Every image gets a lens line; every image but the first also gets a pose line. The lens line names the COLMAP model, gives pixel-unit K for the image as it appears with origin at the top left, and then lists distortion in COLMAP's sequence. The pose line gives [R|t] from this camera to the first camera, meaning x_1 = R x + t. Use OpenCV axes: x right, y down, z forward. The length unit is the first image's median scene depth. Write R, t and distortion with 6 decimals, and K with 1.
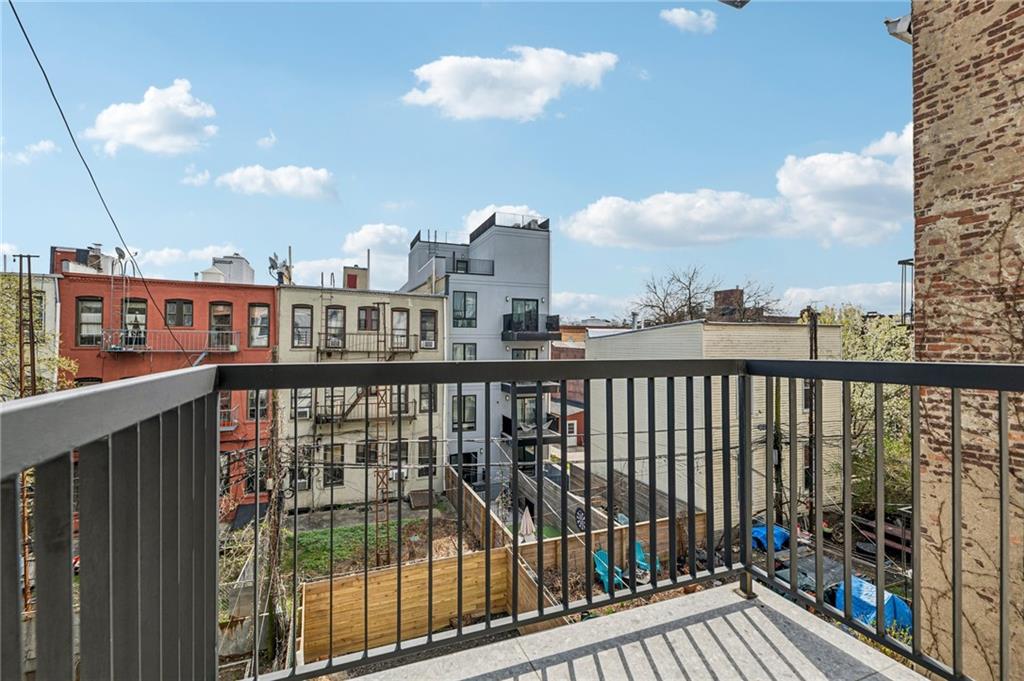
lens RADIAL K [[441.2, 0, 512.0], [0, 441.2, 340.5], [0, 0, 1]] dist [-0.000630, -0.000145]
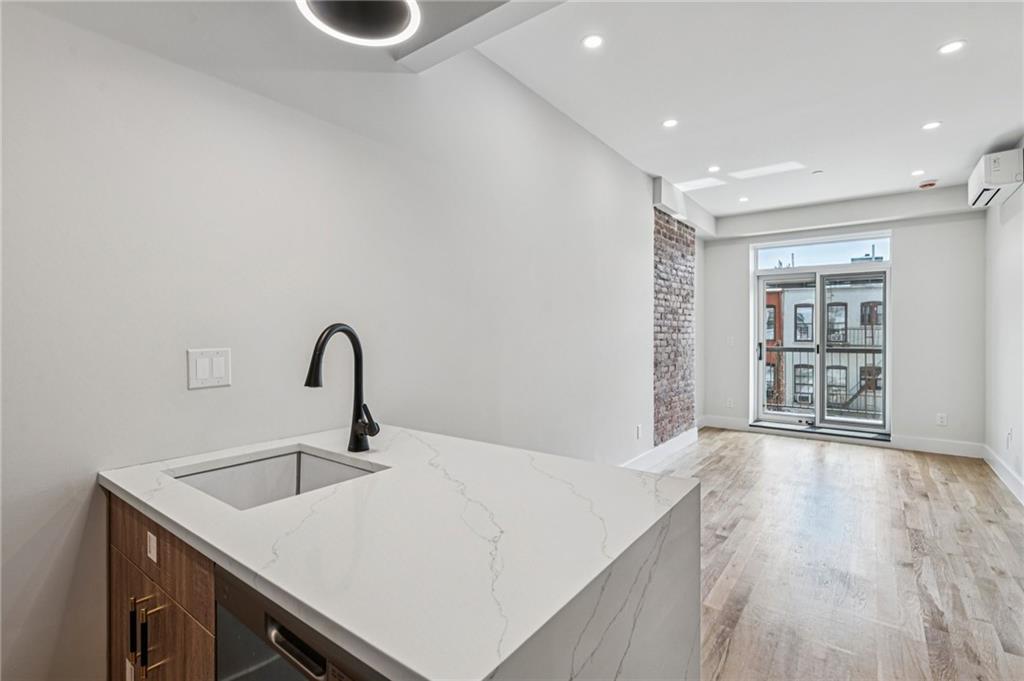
lens RADIAL K [[473.0, 0, 510.7], [0, 473.0, 335.6], [0, 0, 1]] dist [0.001625, -0.000246]
pose [[0.528780, 0.000263, -0.848759, 0.859716], [0.006237, 0.999972, 0.004195, -0.042065], [0.848736, -0.007512, 0.528763, -1.552174]]
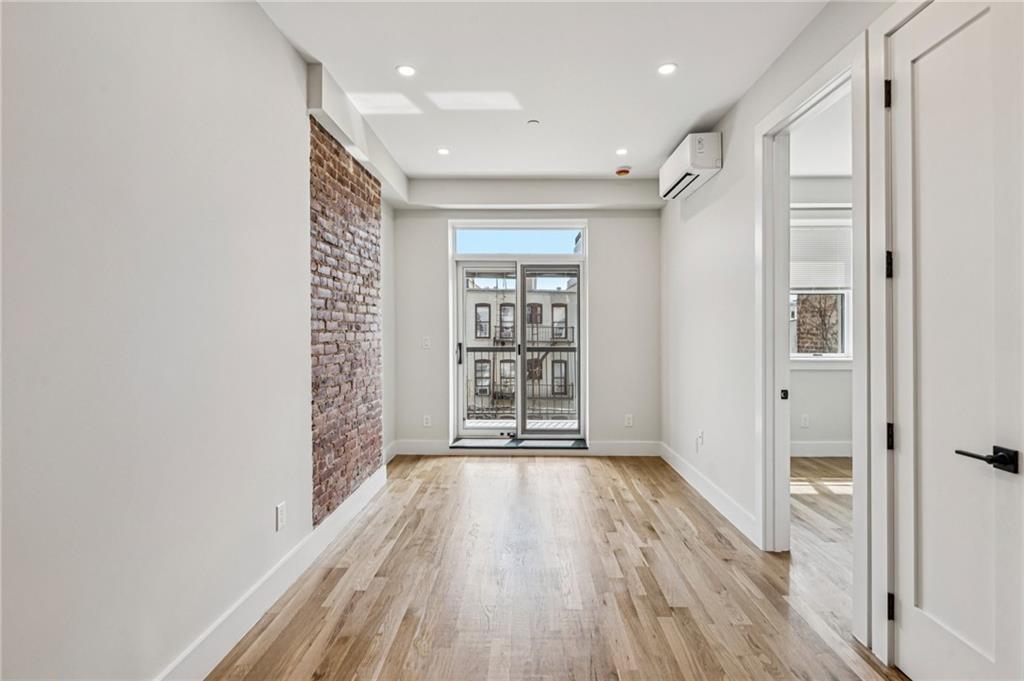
lens RADIAL K [[482.3, 0, 515.9], [0, 482.3, 340.3], [0, 0, 1]] dist [0.002249, 0.000185]
pose [[0.928479, 0.002960, -0.371374, 0.606410], [0.006135, 0.999710, 0.023305, -0.043756], [0.371335, -0.023916, 0.928191, -1.198424]]
